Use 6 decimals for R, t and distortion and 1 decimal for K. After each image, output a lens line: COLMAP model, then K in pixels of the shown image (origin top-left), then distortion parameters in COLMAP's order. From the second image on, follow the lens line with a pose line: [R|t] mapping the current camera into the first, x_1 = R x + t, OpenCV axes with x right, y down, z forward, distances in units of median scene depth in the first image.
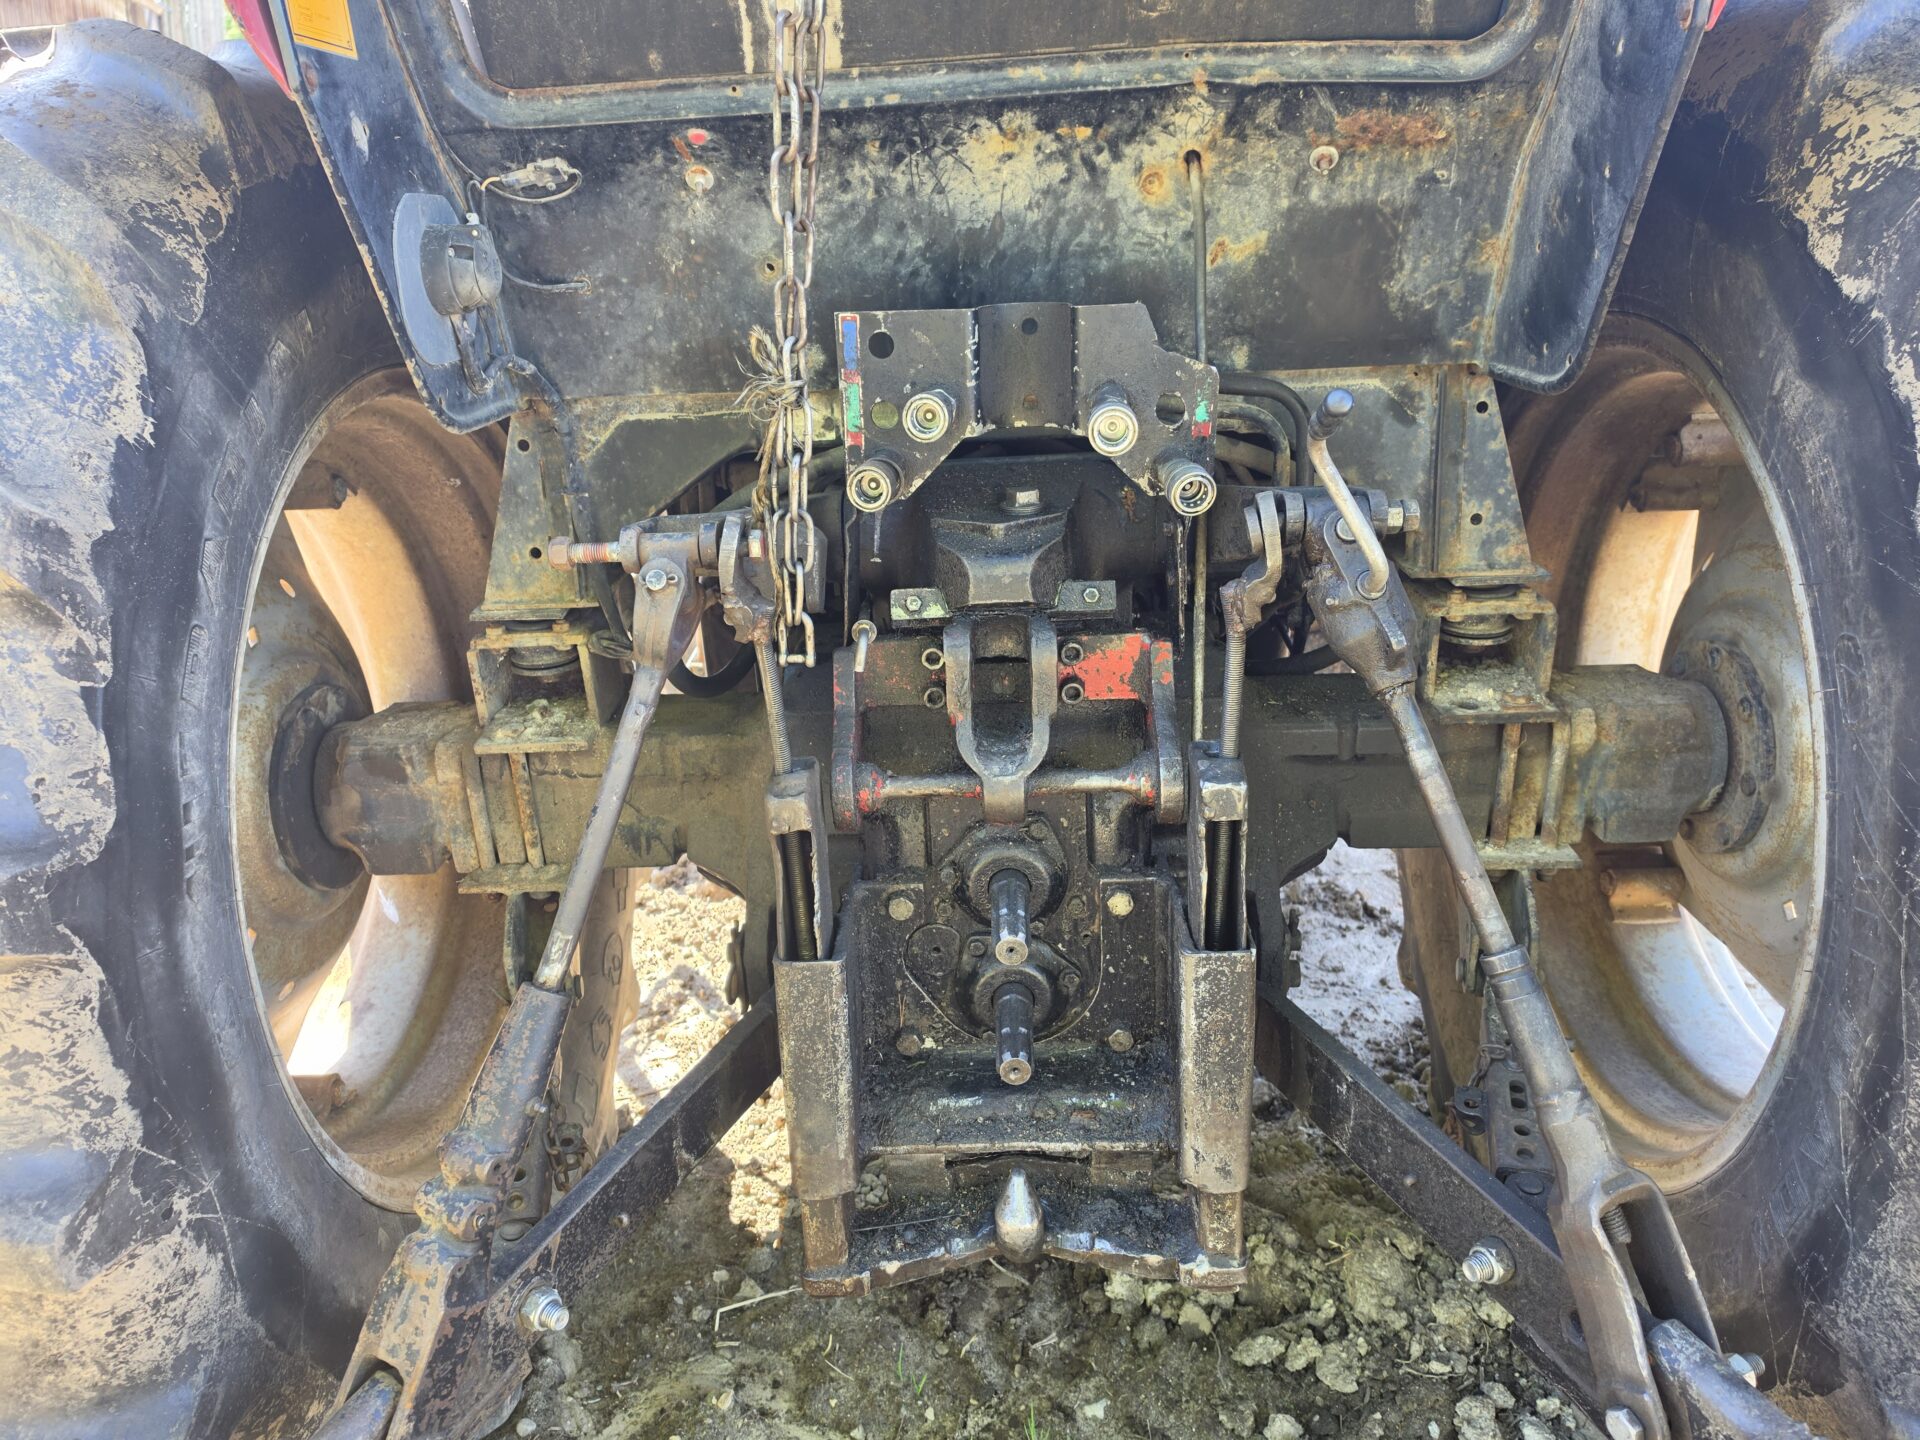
lens RADIAL K [[1314.9, 0, 958.2], [0, 1314.9, 800.9], [0, 0, 1]] dist [0.048533, -0.044859]
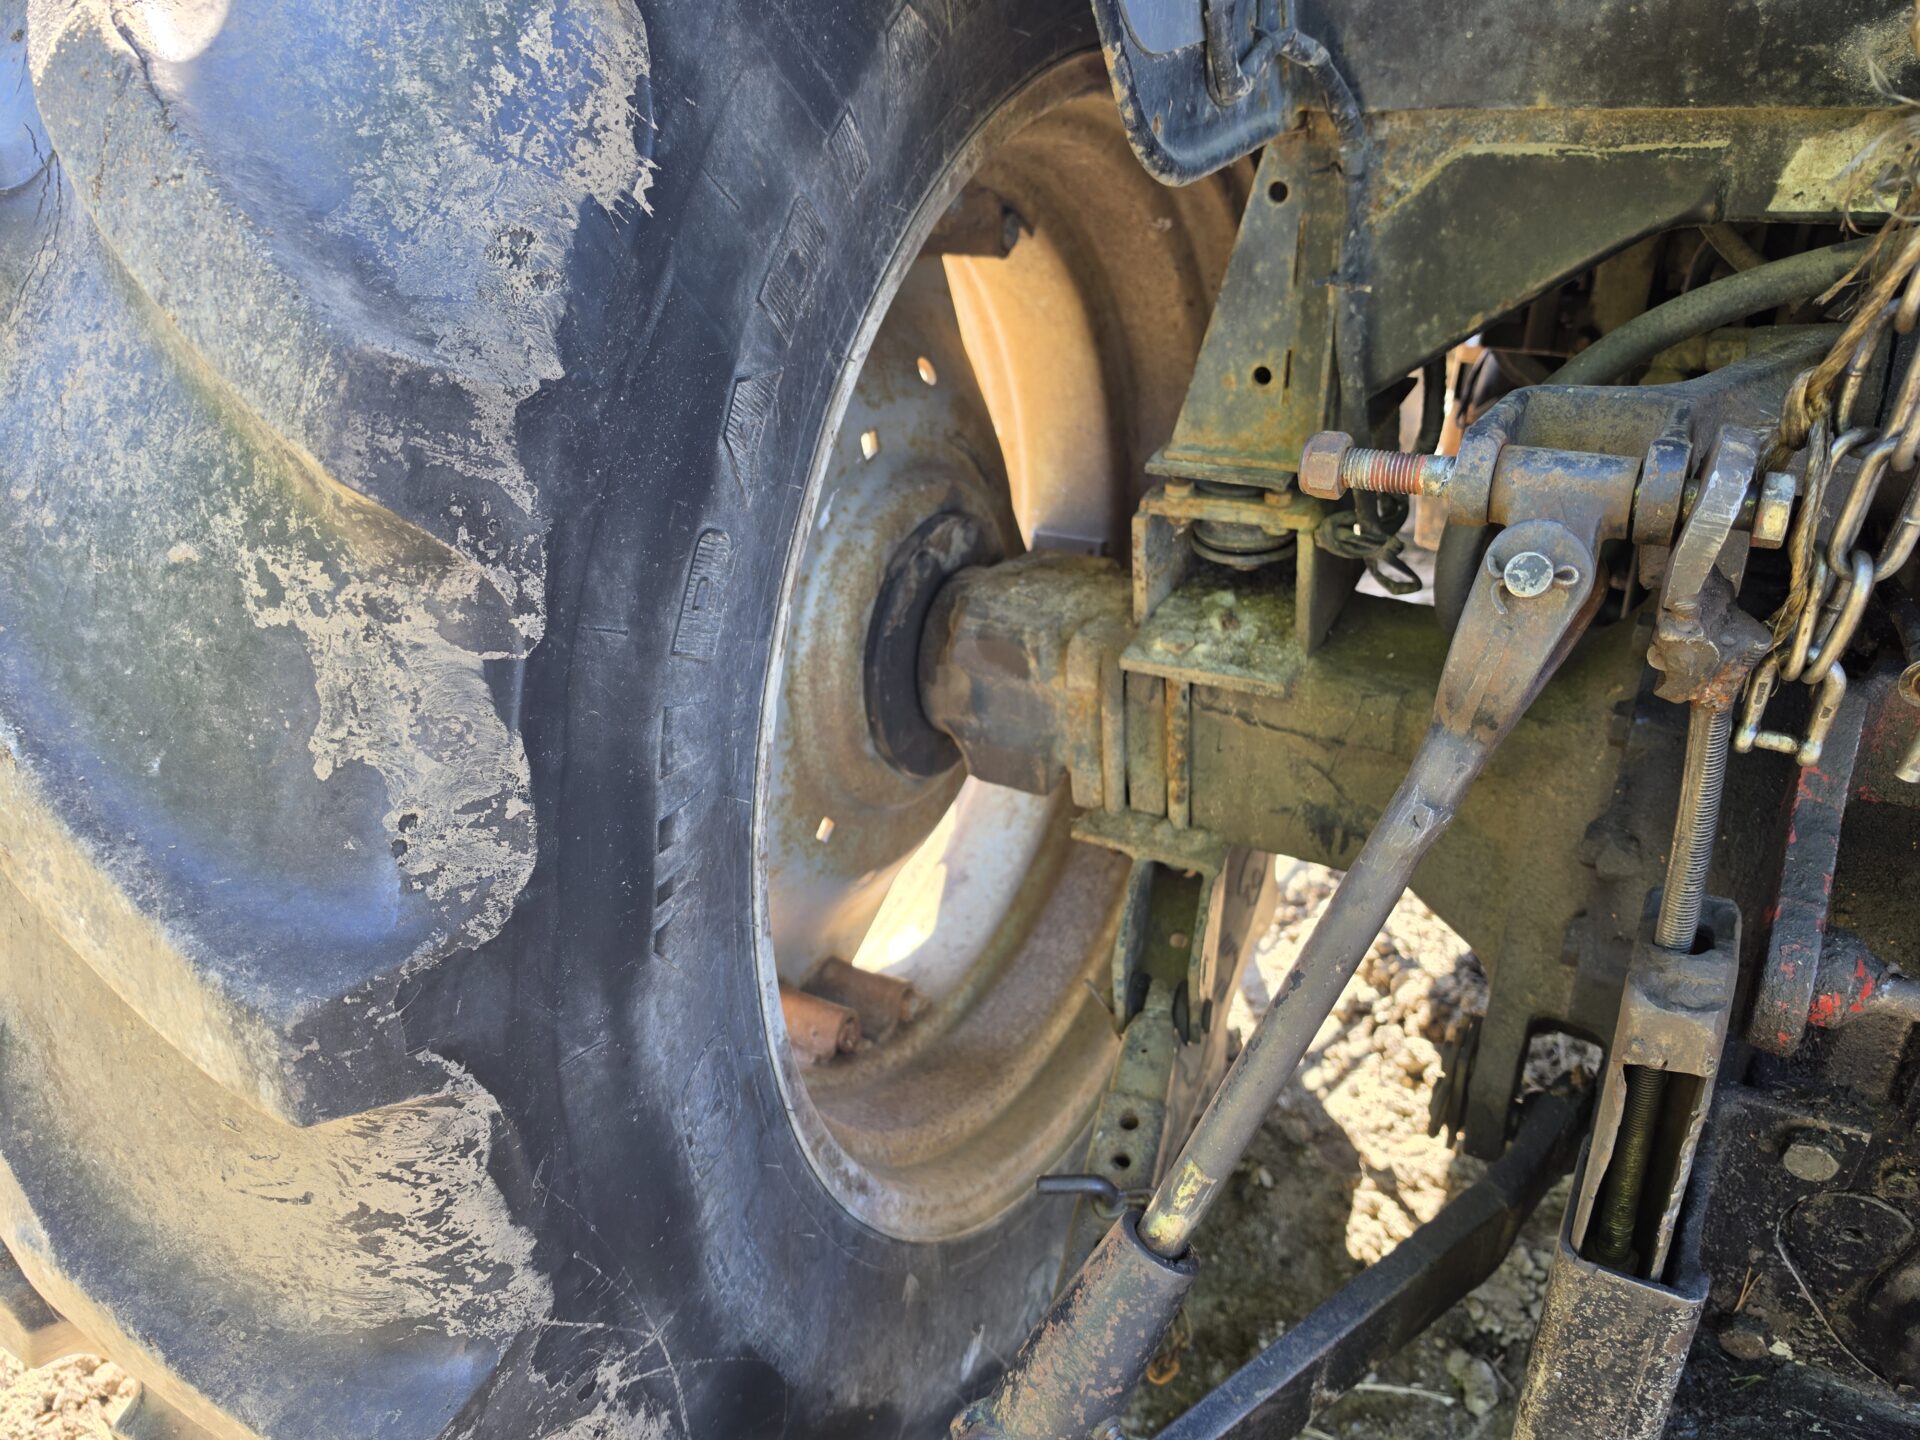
lens RADIAL K [[1298.2, 0, 1032.2], [0, 1298.2, 742.1], [0, 0, 1]] dist [0.128064, -0.207881]
pose [[0.898629, 0.214771, -0.382543, -0.168951], [-0.142961, 0.967735, 0.207487, -0.156324], [0.414762, -0.131765, 0.900339, 0.444441]]
